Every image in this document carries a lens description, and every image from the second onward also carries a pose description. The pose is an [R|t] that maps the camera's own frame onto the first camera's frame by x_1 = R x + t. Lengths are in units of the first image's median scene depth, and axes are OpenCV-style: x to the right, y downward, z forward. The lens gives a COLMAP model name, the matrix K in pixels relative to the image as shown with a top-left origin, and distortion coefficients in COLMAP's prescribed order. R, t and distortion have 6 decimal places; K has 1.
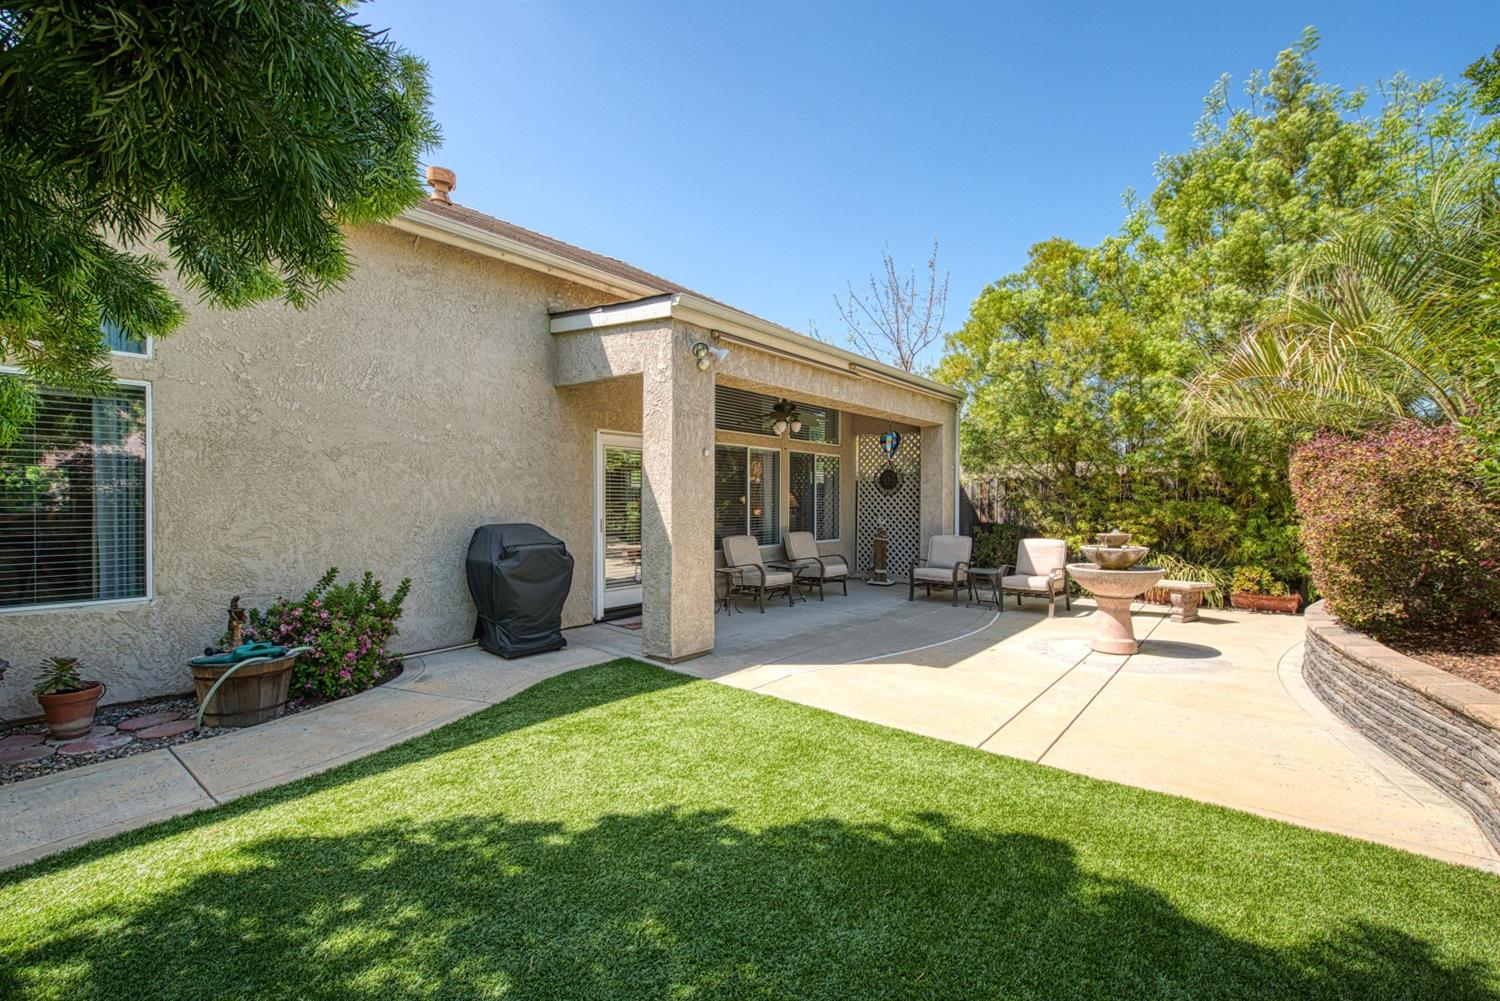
lens RADIAL K [[603.3, 0, 750.1], [0, 603.3, 506.8], [0, 0, 1]] dist [-0.005674, -0.000495]
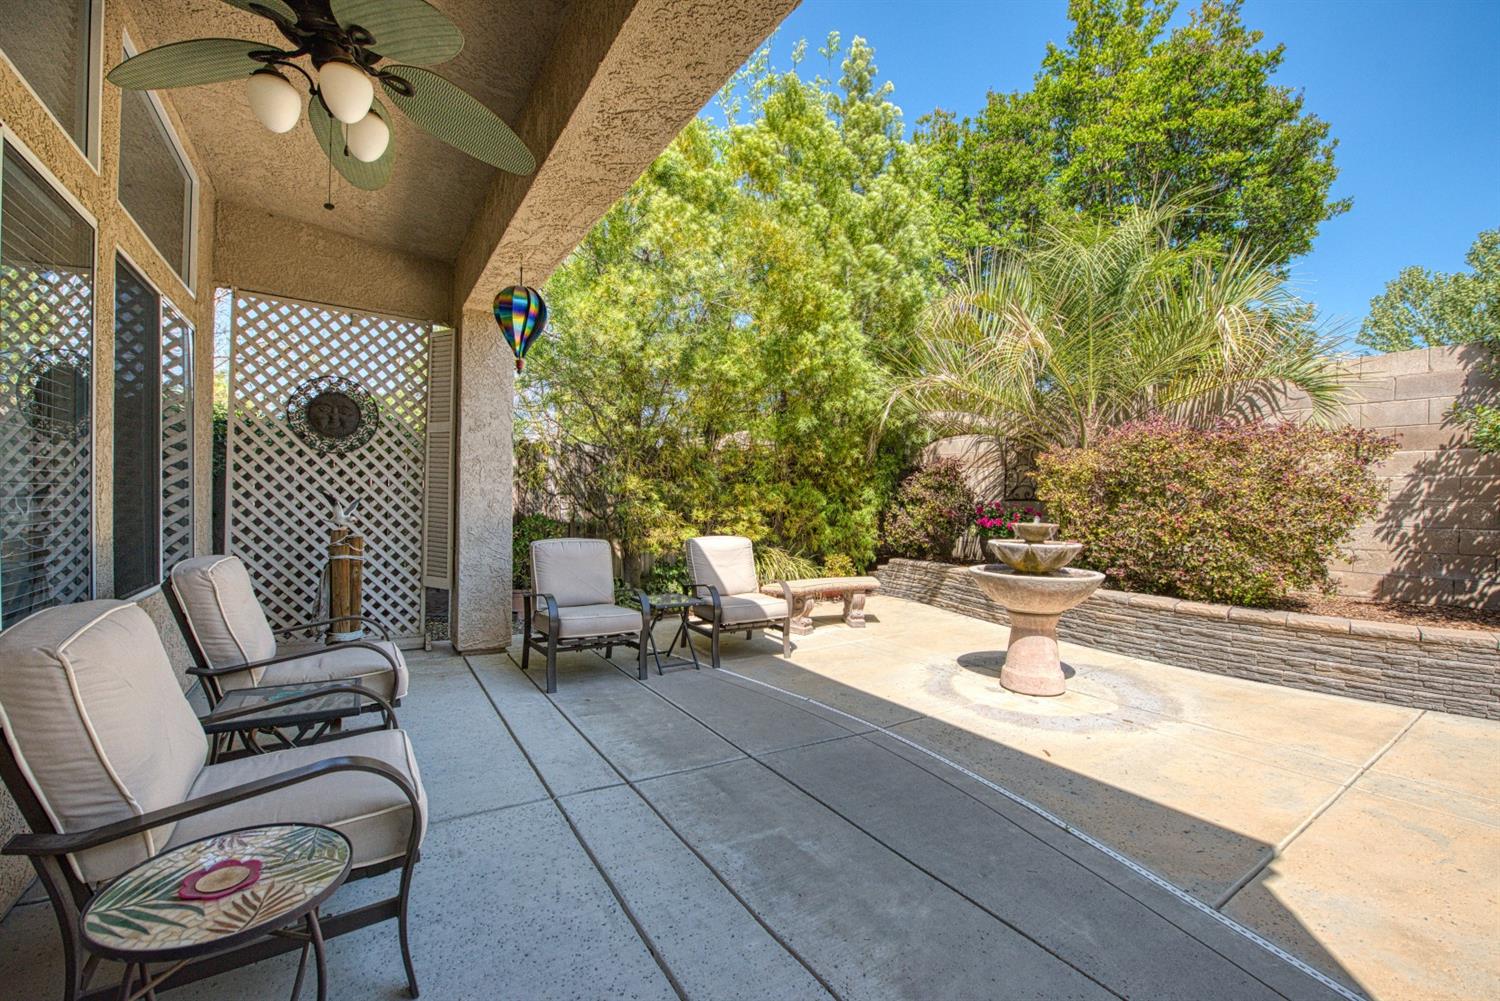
lens RADIAL K [[591.8, 0, 731.1], [0, 591.8, 517.1], [0, 0, 1]] dist [-0.022997, -0.000071]
pose [[0.300160, -0.020408, 0.953670, -0.143062], [-0.010111, 0.999647, 0.024574, 0.024338], [-0.953835, -0.017019, 0.299848, 1.125603]]
